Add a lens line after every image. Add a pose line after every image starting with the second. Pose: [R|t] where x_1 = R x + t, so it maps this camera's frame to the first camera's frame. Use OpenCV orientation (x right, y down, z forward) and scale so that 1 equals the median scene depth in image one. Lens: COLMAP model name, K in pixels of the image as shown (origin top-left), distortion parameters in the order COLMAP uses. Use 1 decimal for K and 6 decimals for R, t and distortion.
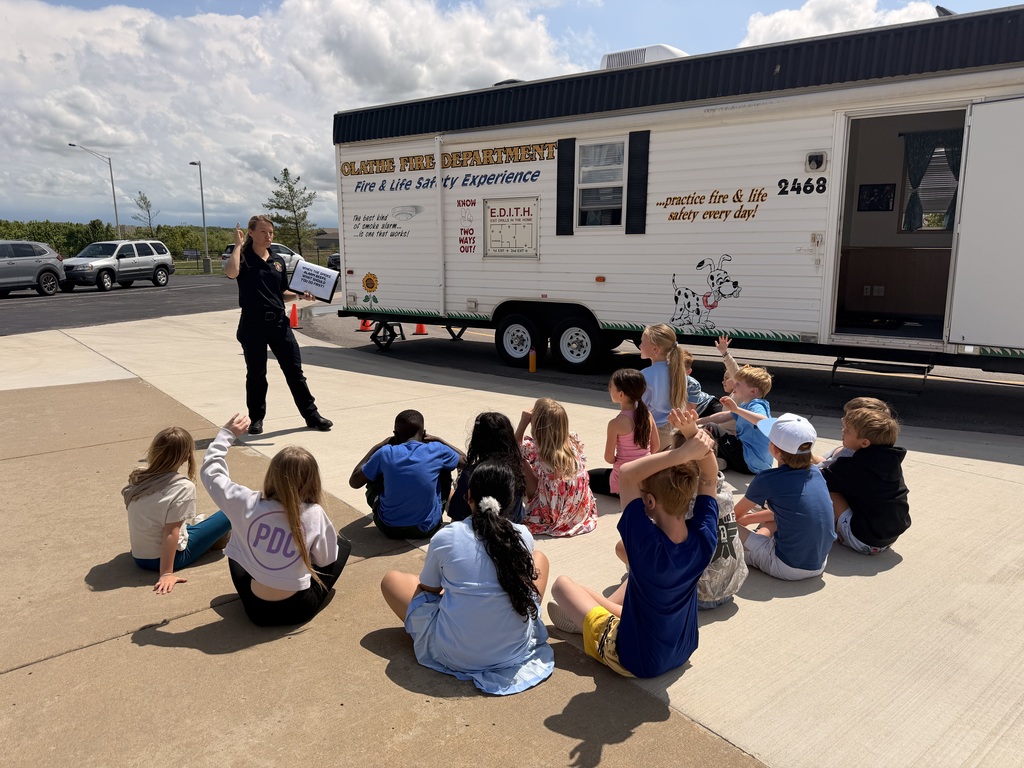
lens RADIAL K [[700.5, 0, 510.2], [0, 700.5, 387.9], [0, 0, 1]] dist [-0.002871, -0.035779]
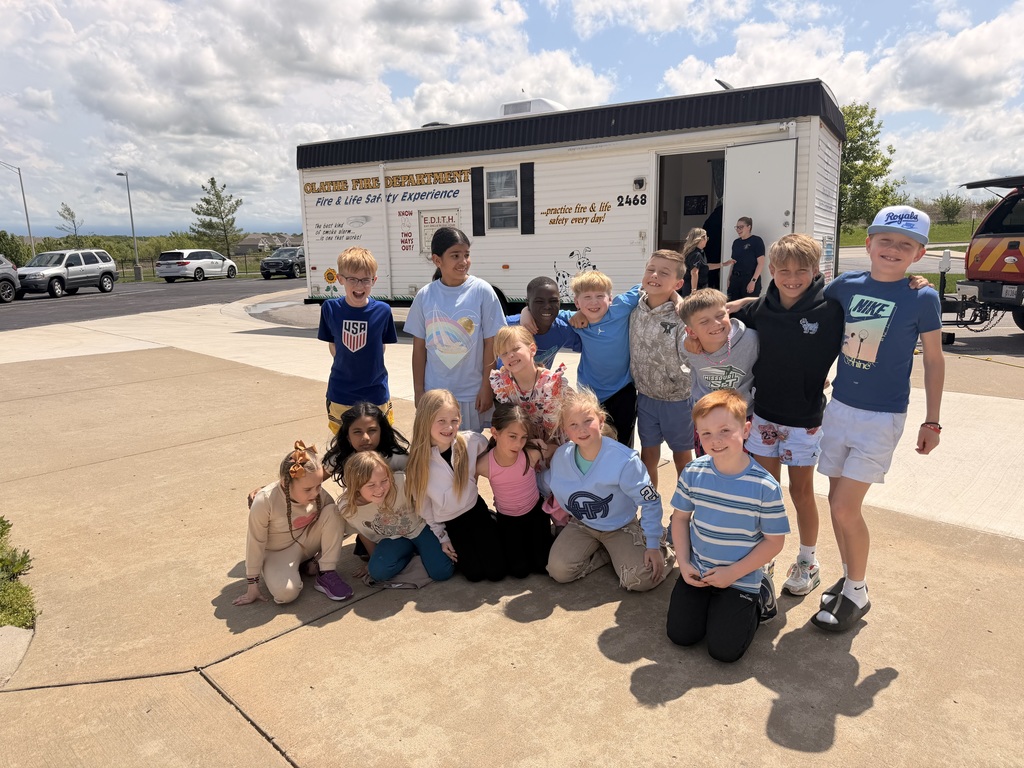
lens RADIAL K [[700.5, 0, 512.2], [0, 700.5, 386.4], [0, 0, 1]] dist [-0.002871, -0.035779]
pose [[0.994141, -0.042269, 0.099479, -0.006487], [0.042585, 0.999092, -0.001056, 0.078465], [-0.099344, 0.005286, 0.995039, -0.361334]]
